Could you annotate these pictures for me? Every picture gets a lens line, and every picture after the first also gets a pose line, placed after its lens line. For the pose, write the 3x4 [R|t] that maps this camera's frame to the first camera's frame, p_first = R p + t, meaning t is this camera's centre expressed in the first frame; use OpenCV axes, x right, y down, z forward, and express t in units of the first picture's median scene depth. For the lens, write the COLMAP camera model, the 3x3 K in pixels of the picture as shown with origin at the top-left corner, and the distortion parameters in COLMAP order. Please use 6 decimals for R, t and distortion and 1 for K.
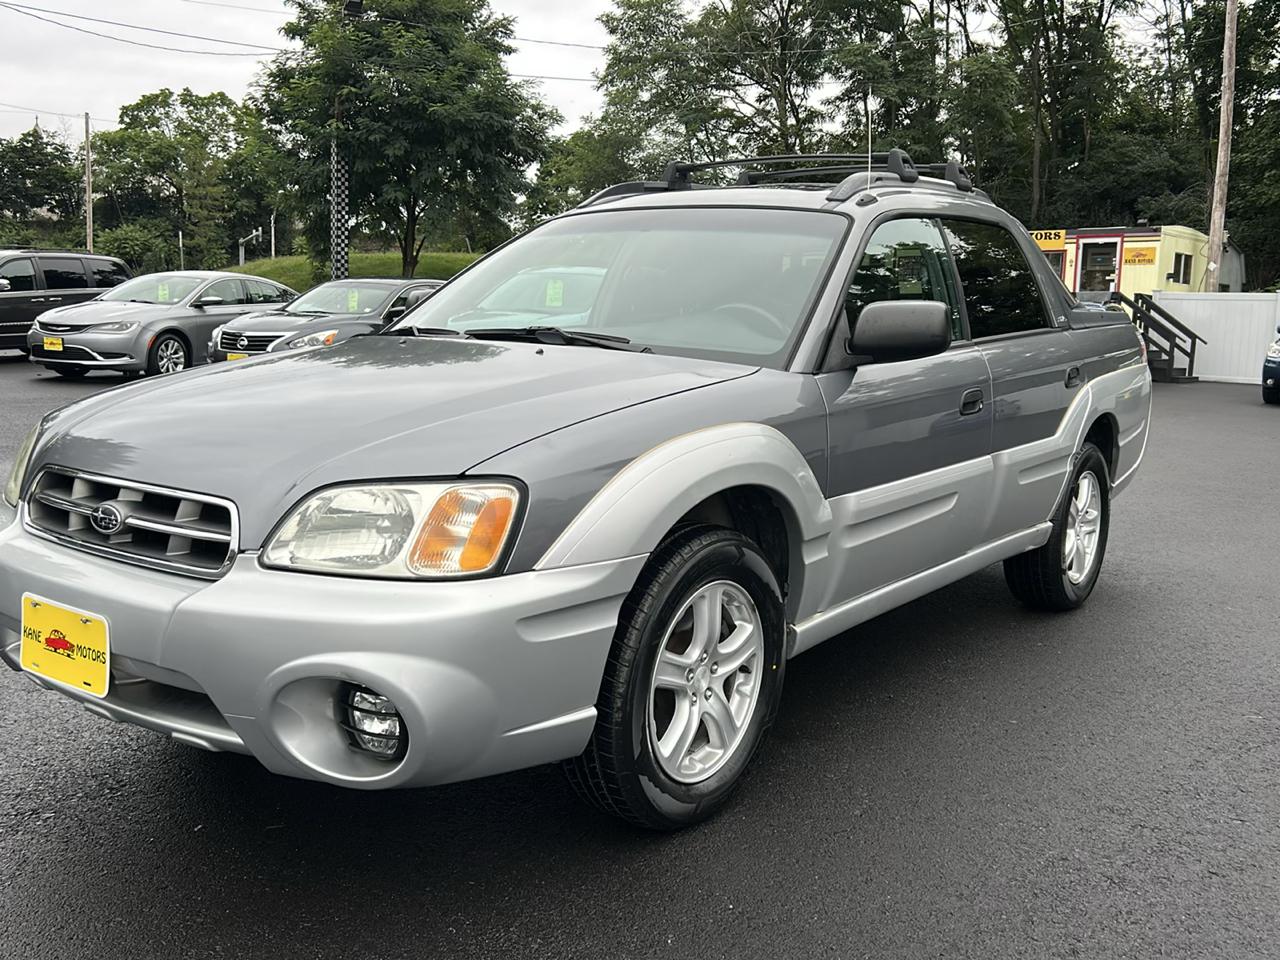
lens RADIAL K [[1227.1, 0, 650.8], [0, 1227.1, 485.8], [0, 0, 1]] dist [0.022523, 0.000000]
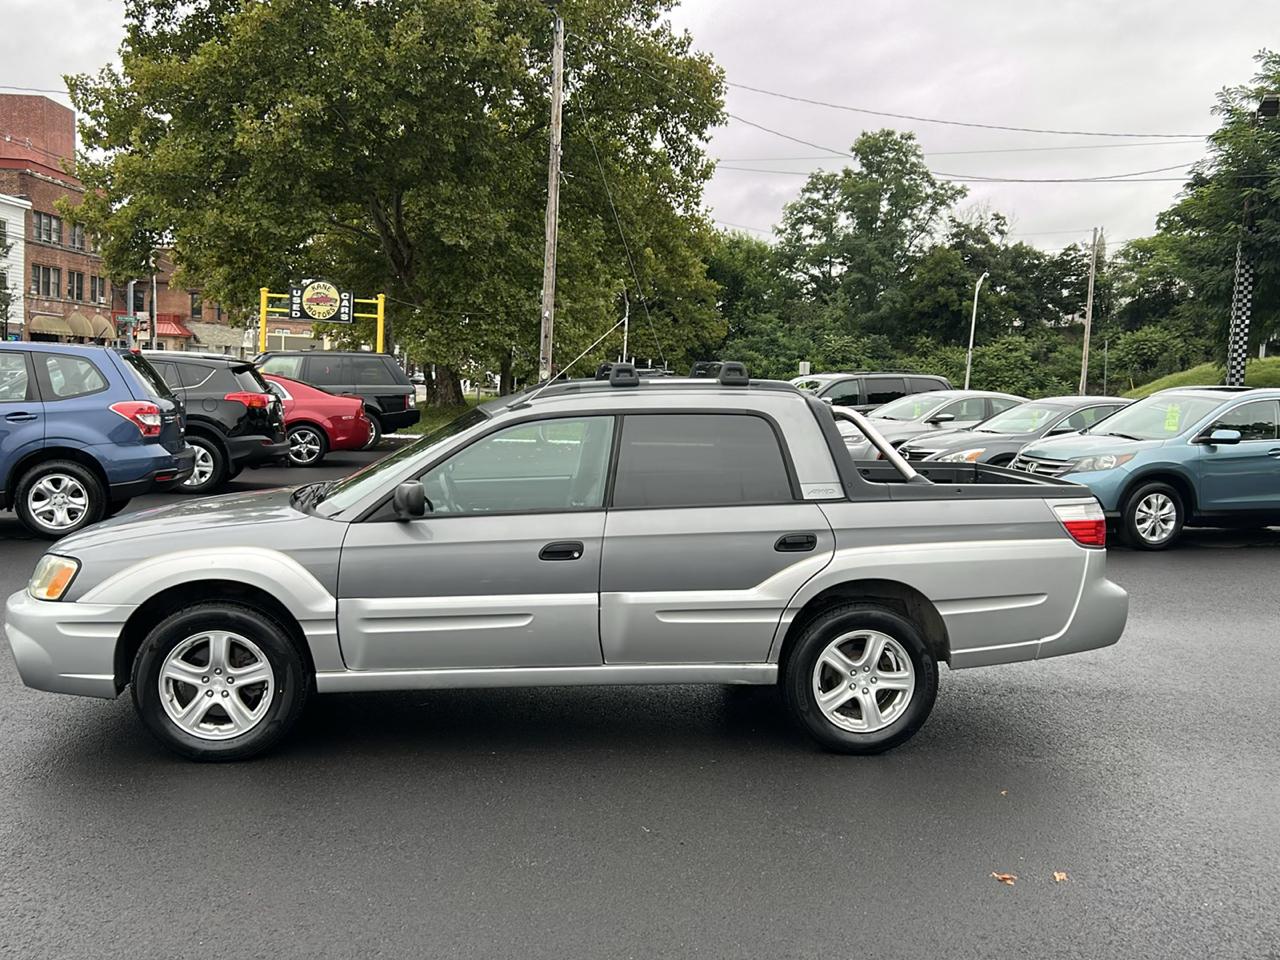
lens RADIAL K [[1227.1, 0, 637.5], [0, 1227.1, 490.8], [0, 0, 1]] dist [0.022523, 0.000000]
pose [[0.681008, 0.056616, -0.730084, 0.320187], [-0.109370, 0.993688, -0.024960, -0.027186], [0.724062, 0.096847, 0.682902, 0.029645]]
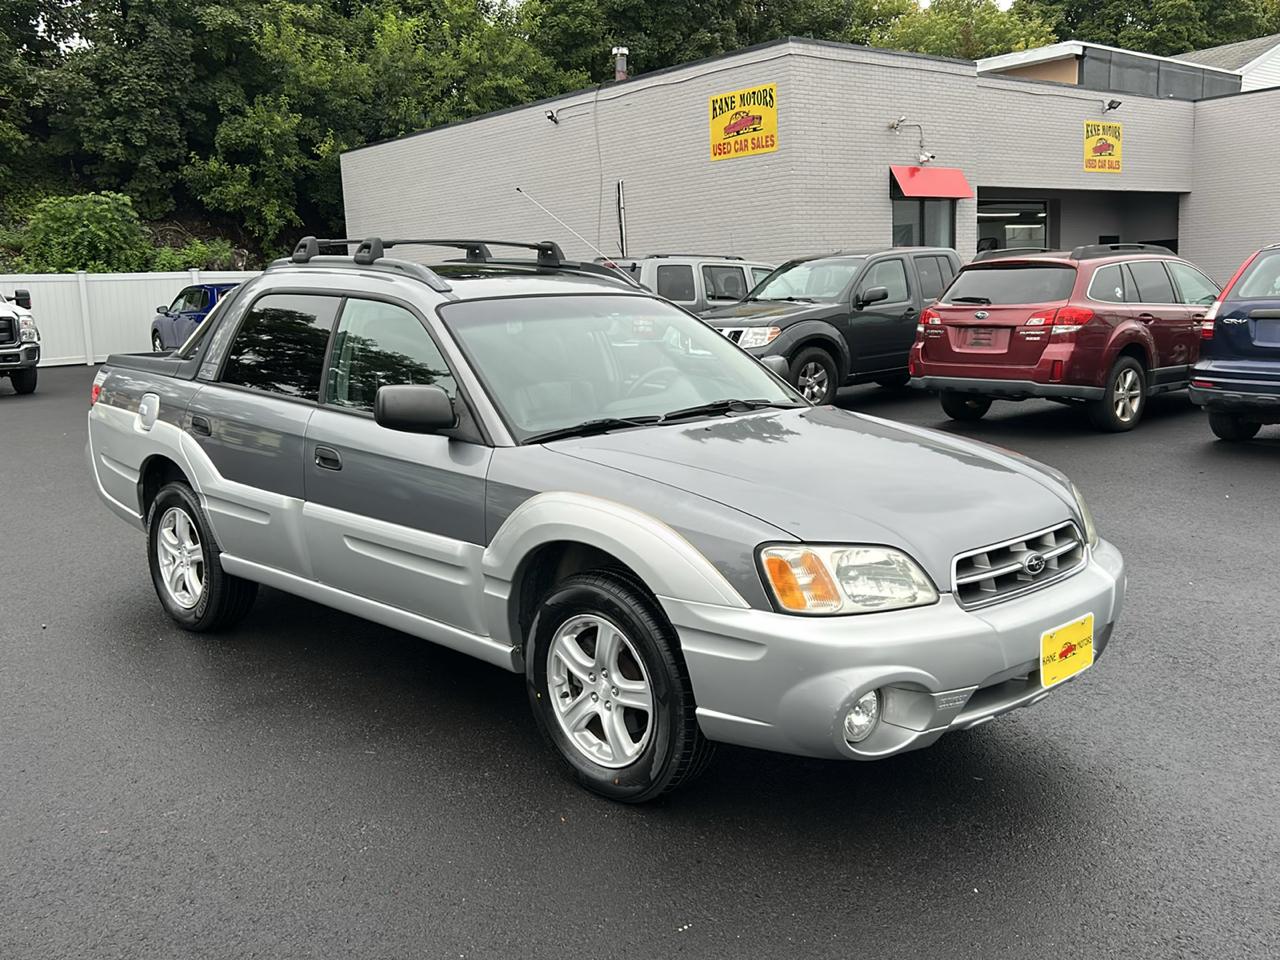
lens RADIAL K [[1227.1, 0, 638.0], [0, 1227.1, 477.0], [0, 0, 1]] dist [0.022523, 0.000000]
pose [[0.162093, -0.183705, 0.969525, -0.296413], [0.164224, 0.973838, 0.157066, -0.057990], [-0.973014, 0.133760, 0.188021, 0.185362]]
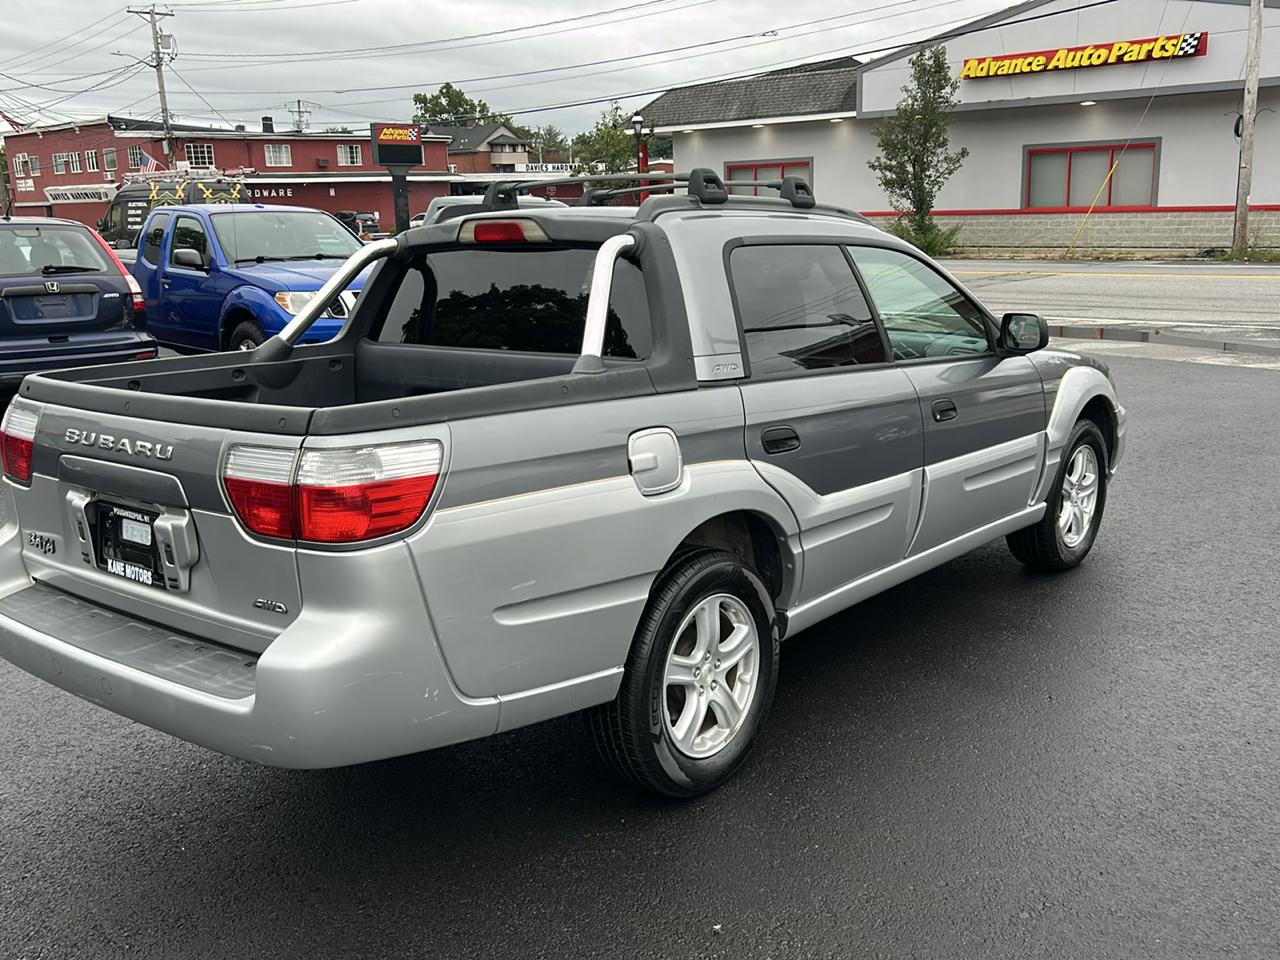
lens RADIAL K [[1227.1, 0, 644.4], [0, 1227.1, 479.2], [0, 0, 1]] dist [0.022523, 0.000000]
pose [[-0.998561, -0.016197, 0.051132, 0.025344], [0.002101, 0.940774, 0.339028, -0.108736], [-0.053595, 0.338647, -0.939386, 0.579967]]
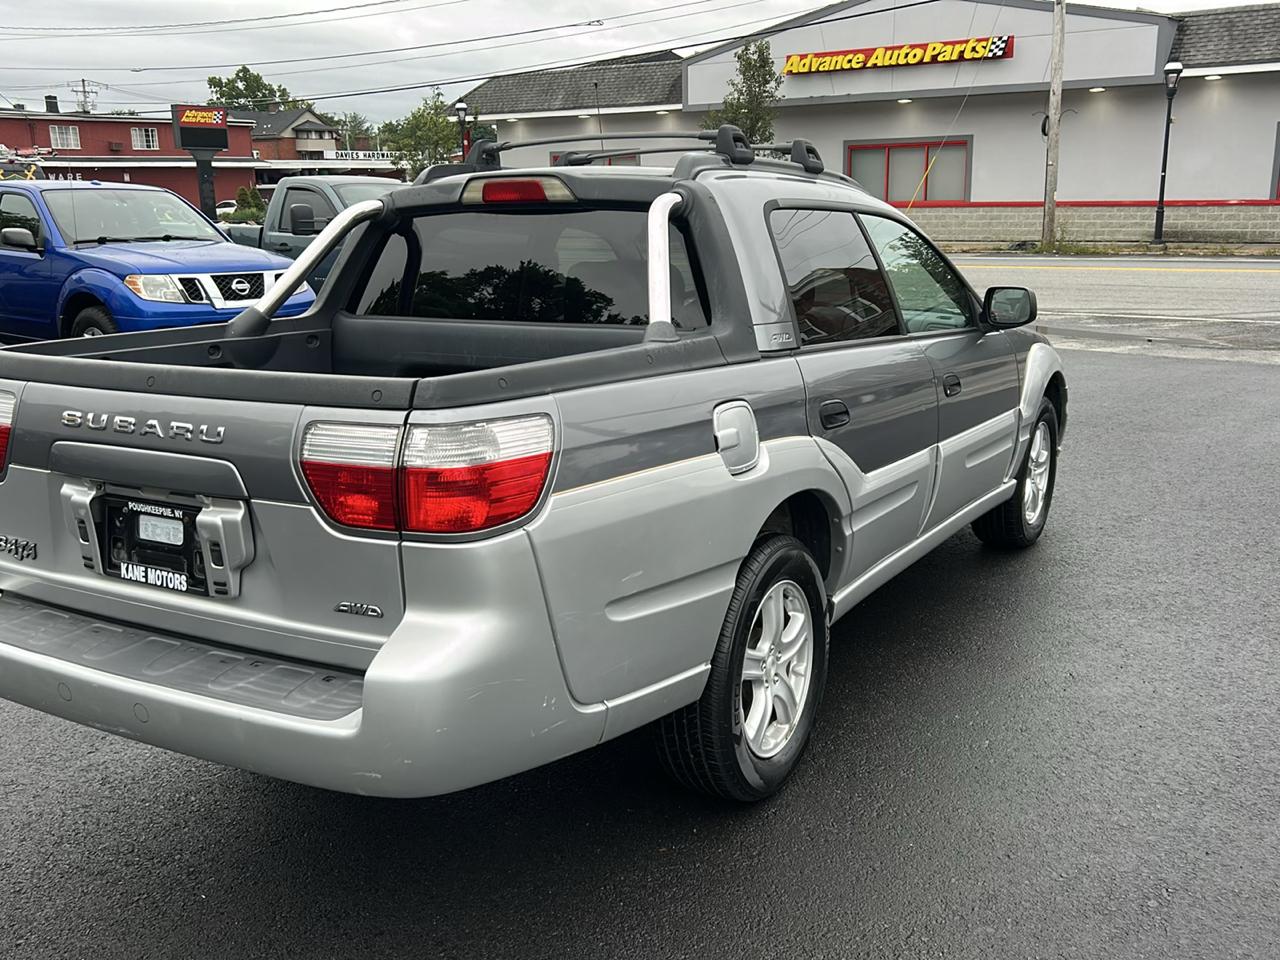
lens RADIAL K [[1227.1, 0, 644.9], [0, 1227.1, 479.5], [0, 0, 1]] dist [0.022523, 0.000000]
pose [[-0.995099, 0.006310, -0.098687, 0.066004], [-0.027989, 0.939184, 0.342272, -0.100040], [0.094845, 0.343356, -0.934404, 0.562968]]
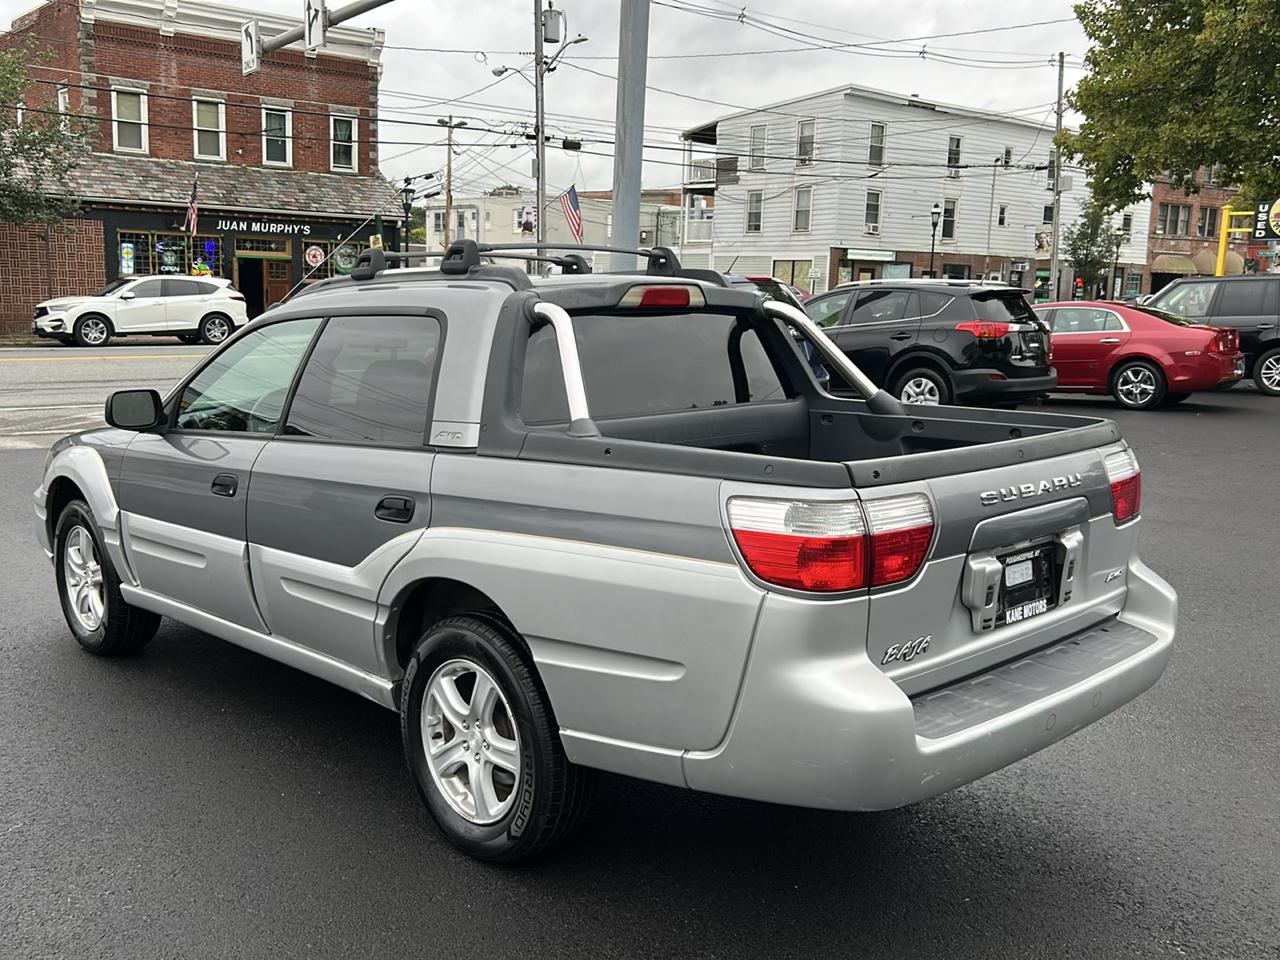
lens RADIAL K [[1227.1, 0, 641.0], [0, 1227.1, 480.4], [0, 0, 1]] dist [0.022523, 0.000000]
pose [[-0.163364, 0.114197, -0.979934, 0.317227], [-0.149687, 0.978910, 0.139032, -0.069906], [0.975144, 0.169397, -0.142825, 0.374006]]
